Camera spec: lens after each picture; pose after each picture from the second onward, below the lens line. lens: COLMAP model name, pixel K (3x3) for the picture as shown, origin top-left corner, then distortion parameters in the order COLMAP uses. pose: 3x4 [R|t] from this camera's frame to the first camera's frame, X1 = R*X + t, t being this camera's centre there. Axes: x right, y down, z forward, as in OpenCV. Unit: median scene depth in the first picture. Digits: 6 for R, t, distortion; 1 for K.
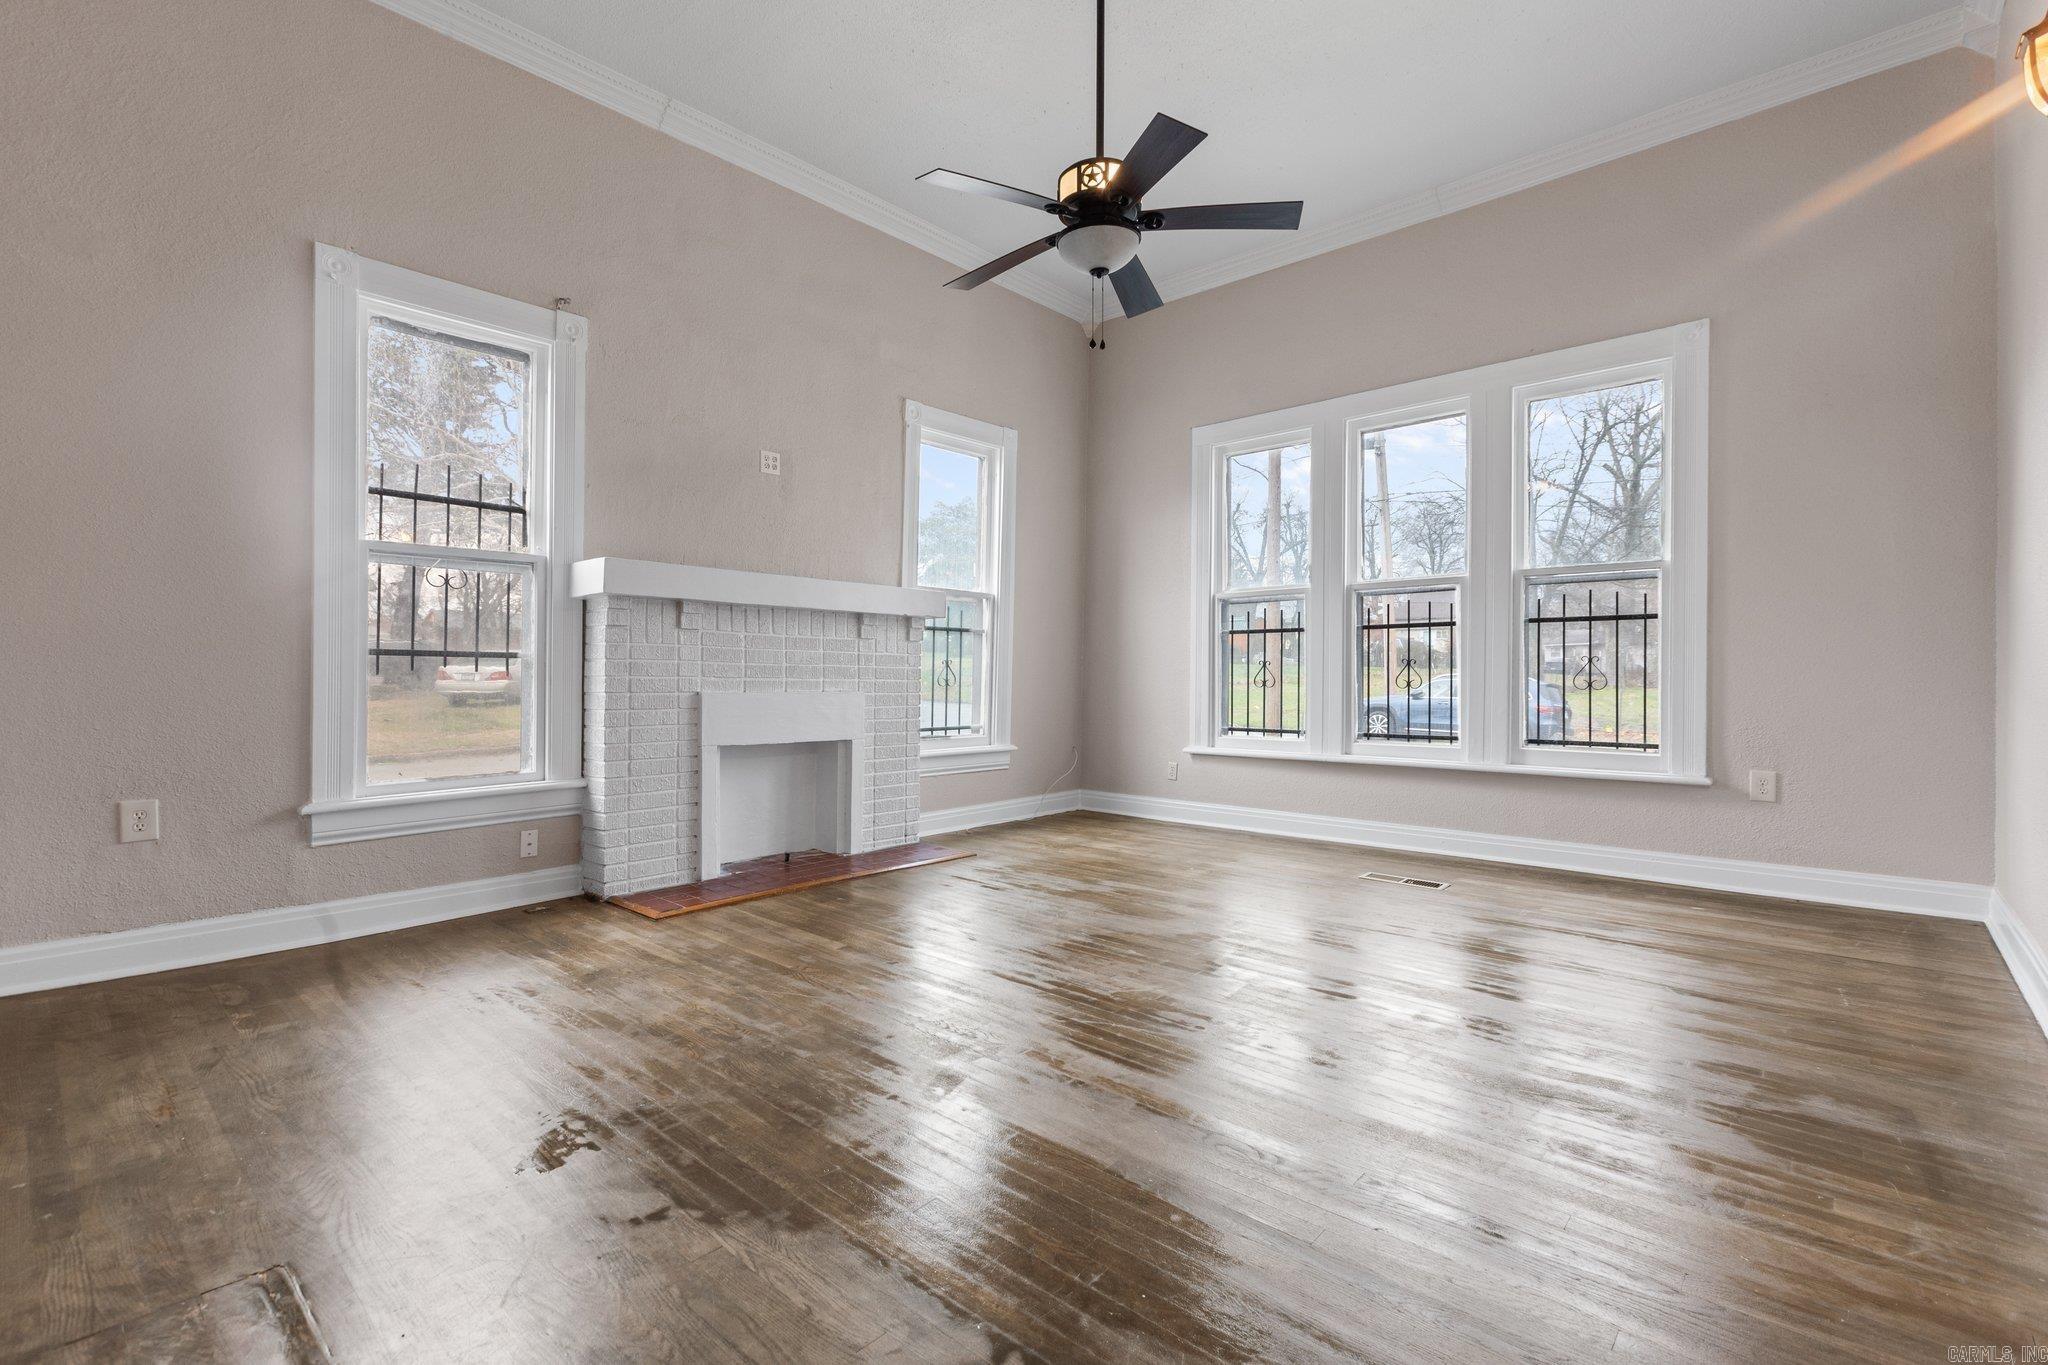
lens RADIAL K [[917.6, 0, 1036.3], [0, 917.6, 677.9], [0, 0, 1]] dist [0.002955, -0.000899]
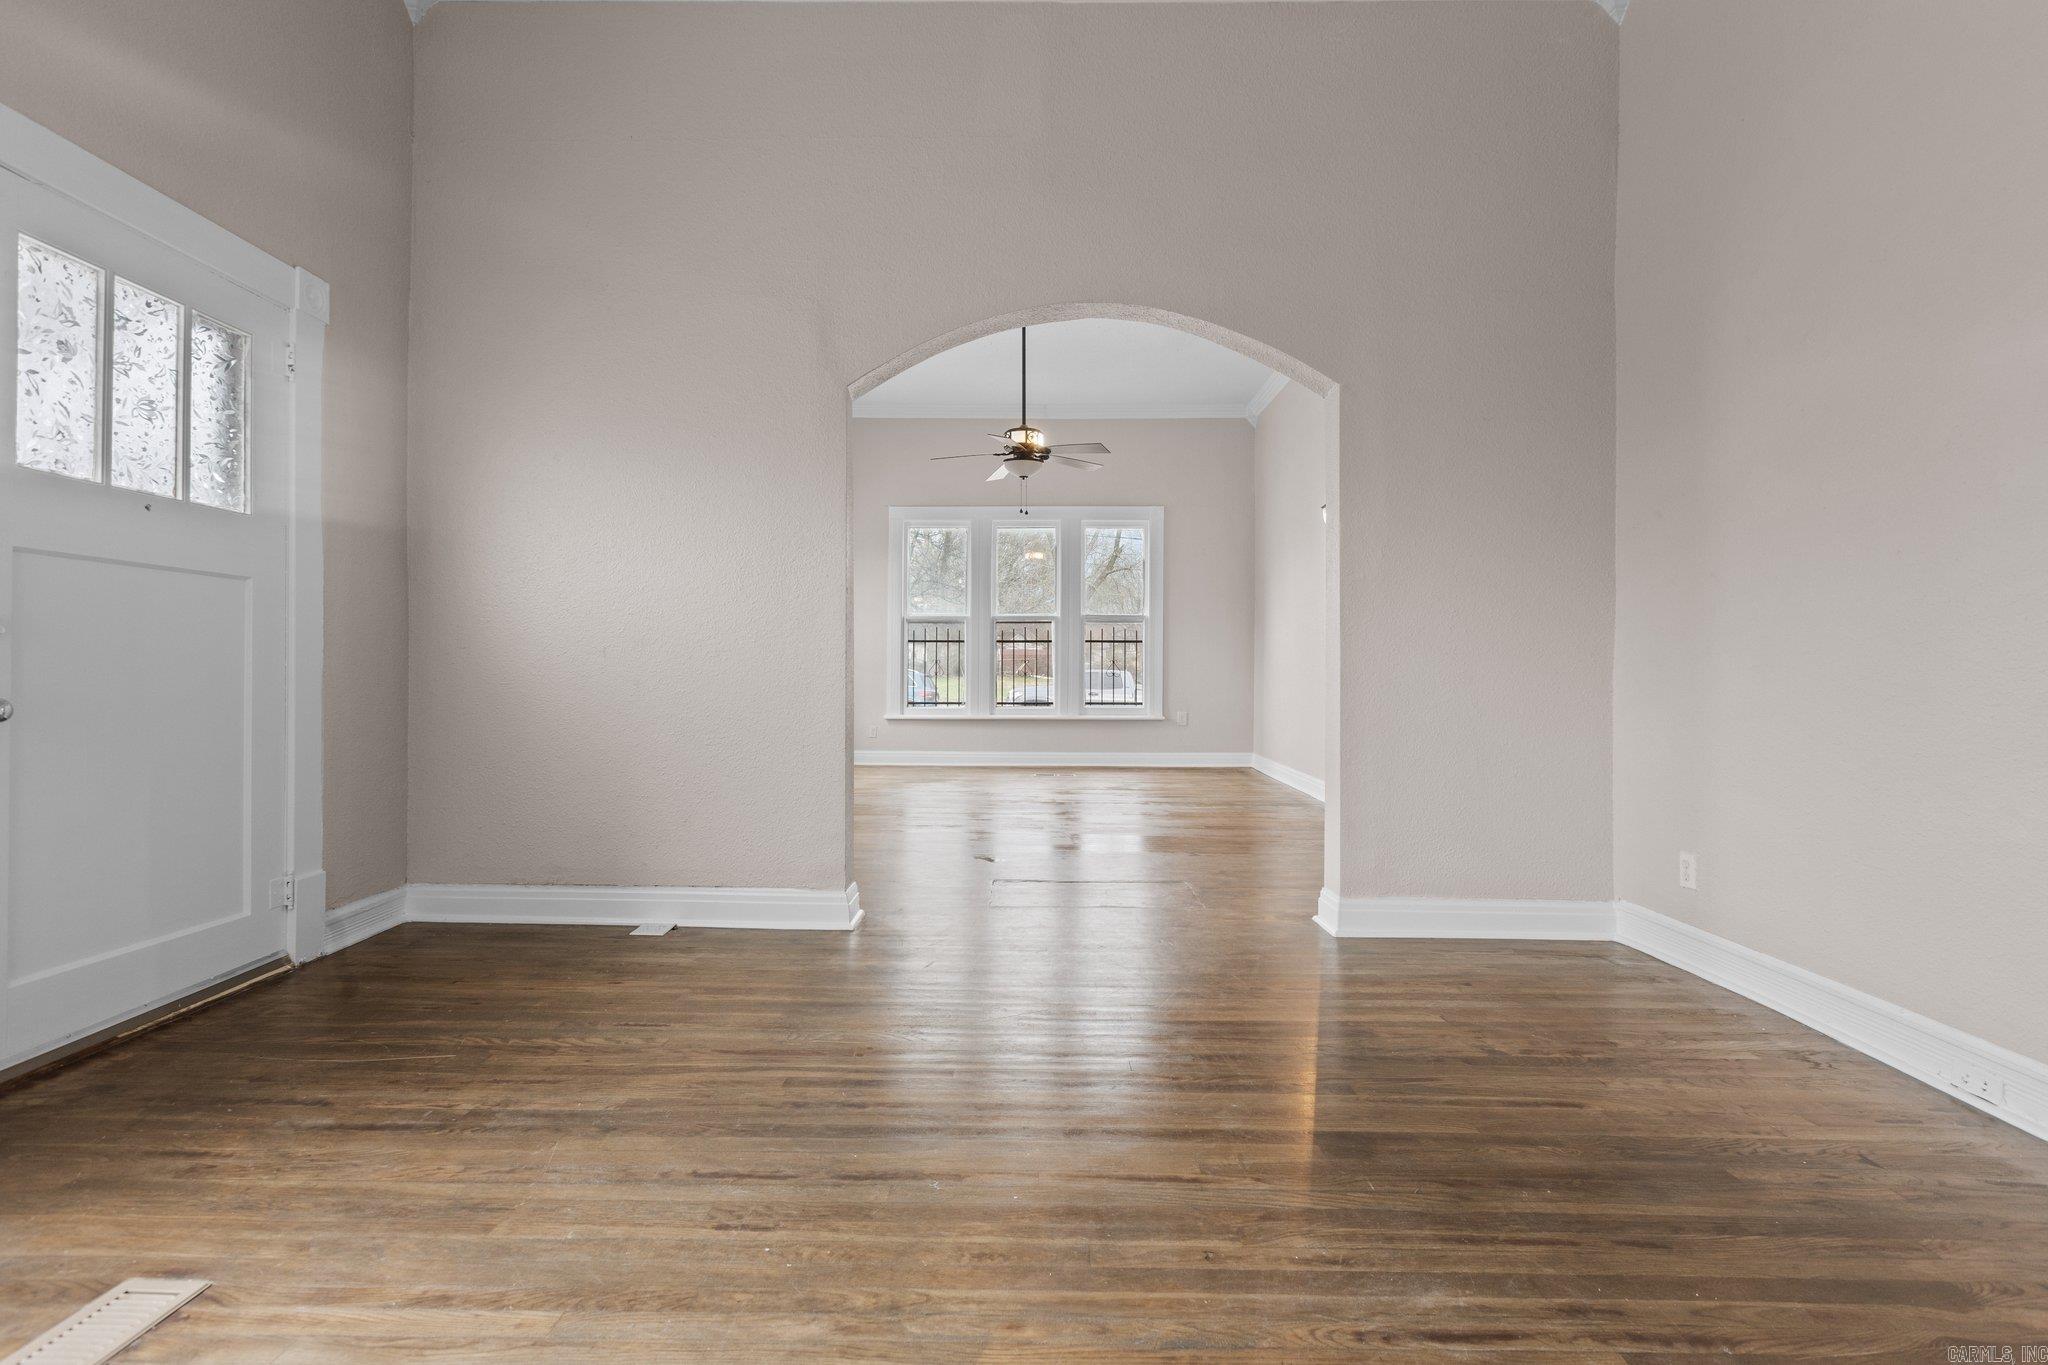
lens RADIAL K [[917.6, 0, 1027.5], [0, 917.6, 680.4], [0, 0, 1]] dist [0.002955, -0.000899]
pose [[0.748515, -0.003104, 0.663111, -0.822418], [-0.002345, 0.999970, 0.007329, 0.006390], [-0.663114, -0.007041, 0.748485, -0.359859]]
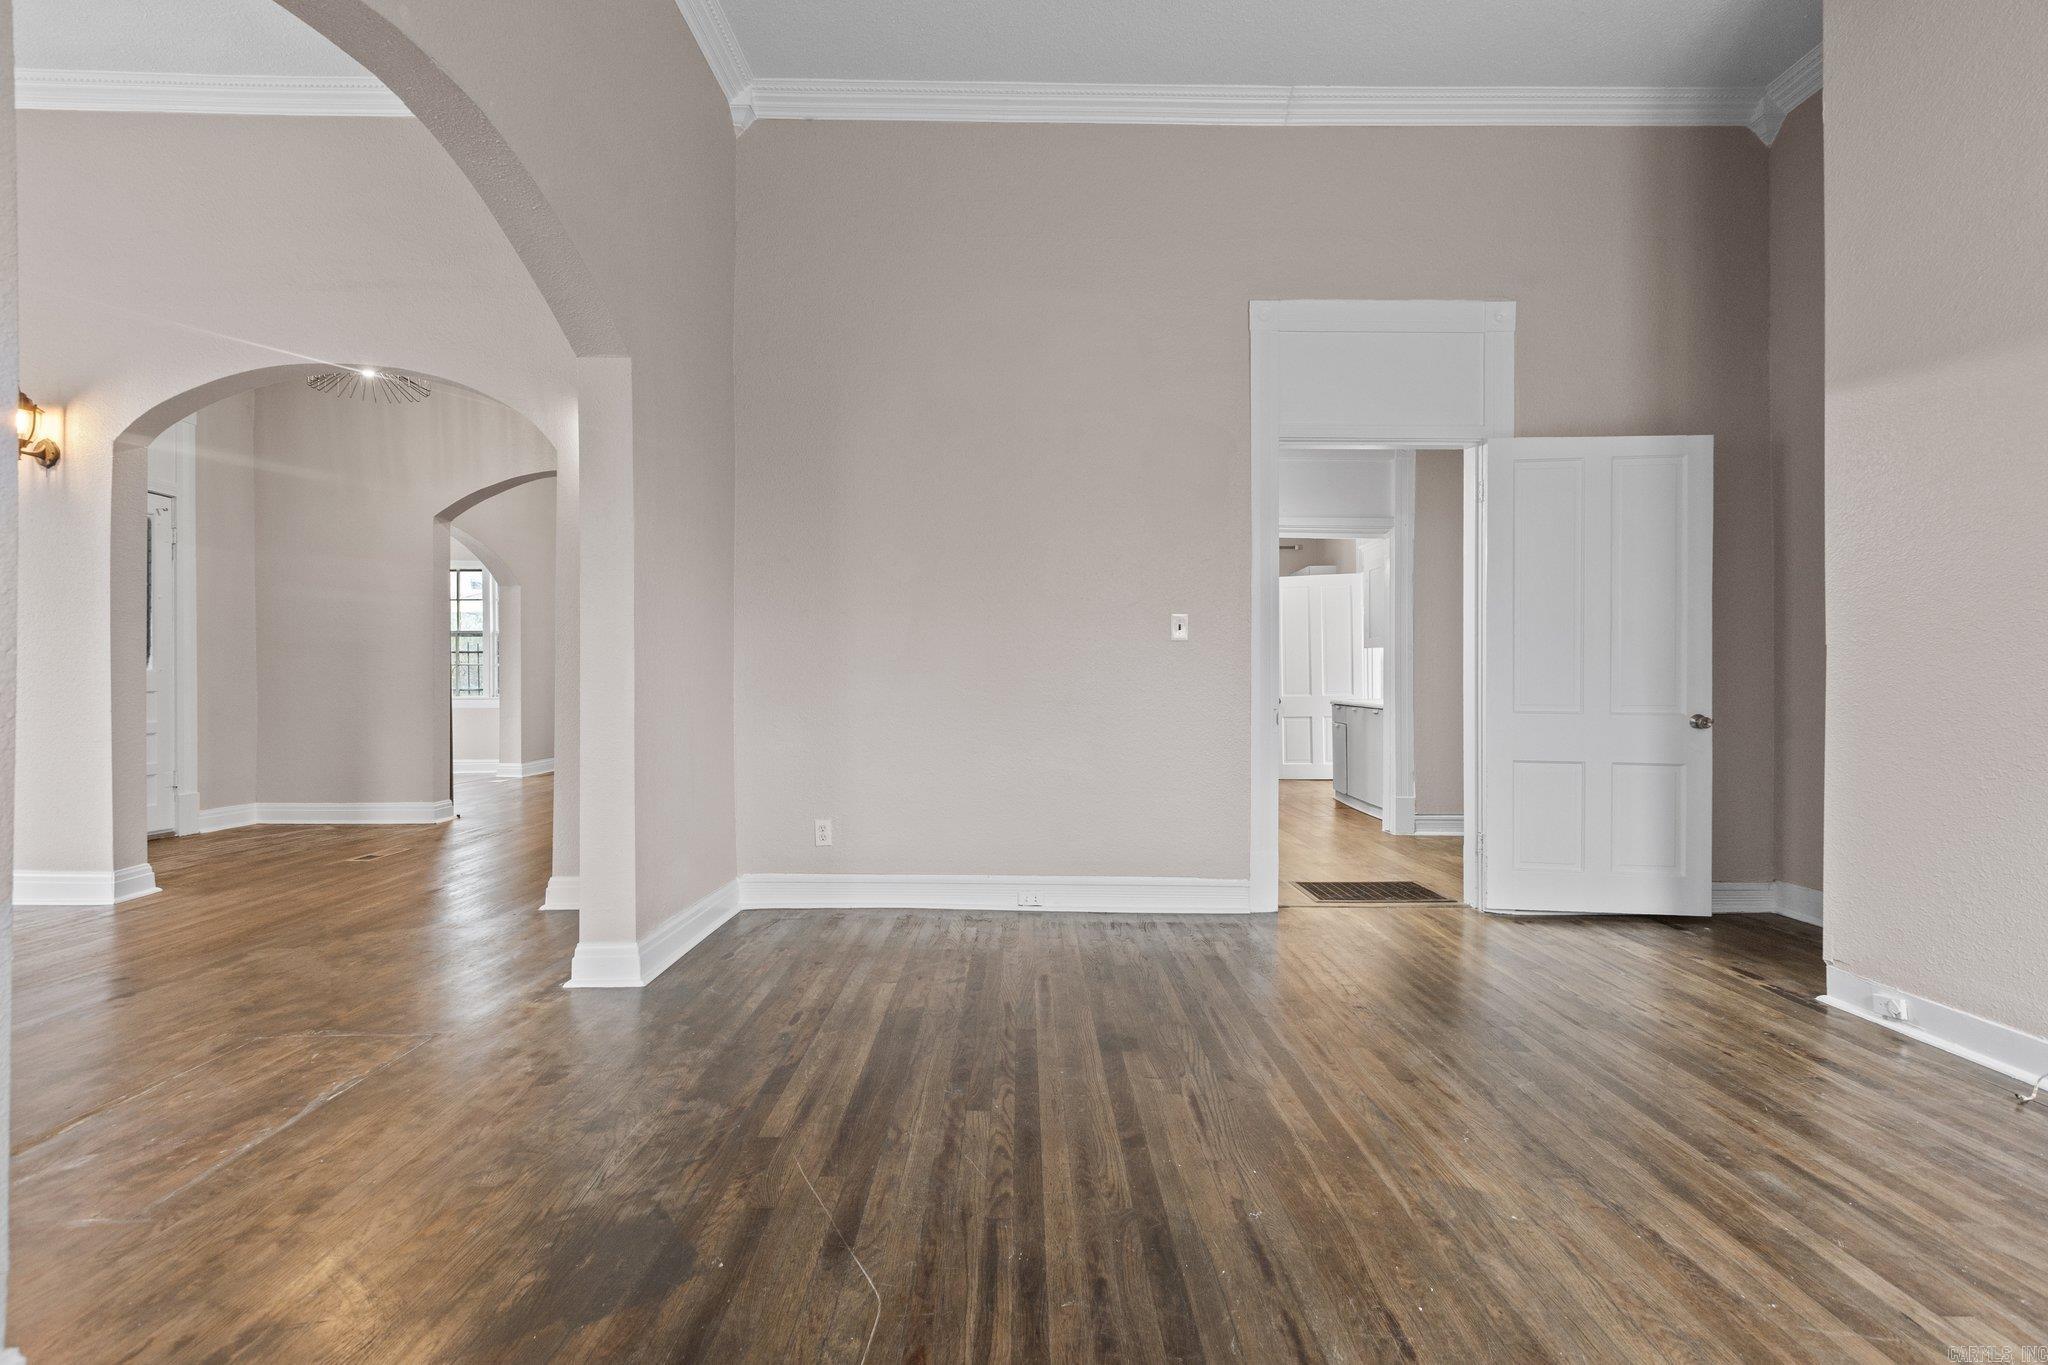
lens RADIAL K [[917.6, 0, 1038.9], [0, 917.6, 675.2], [0, 0, 1]] dist [0.002955, -0.000899]
pose [[-0.676002, -0.001583, 0.736898, -0.818369], [-0.004679, 0.999987, -0.002144, -0.002468], [-0.736885, -0.004897, -0.676001, 0.211803]]
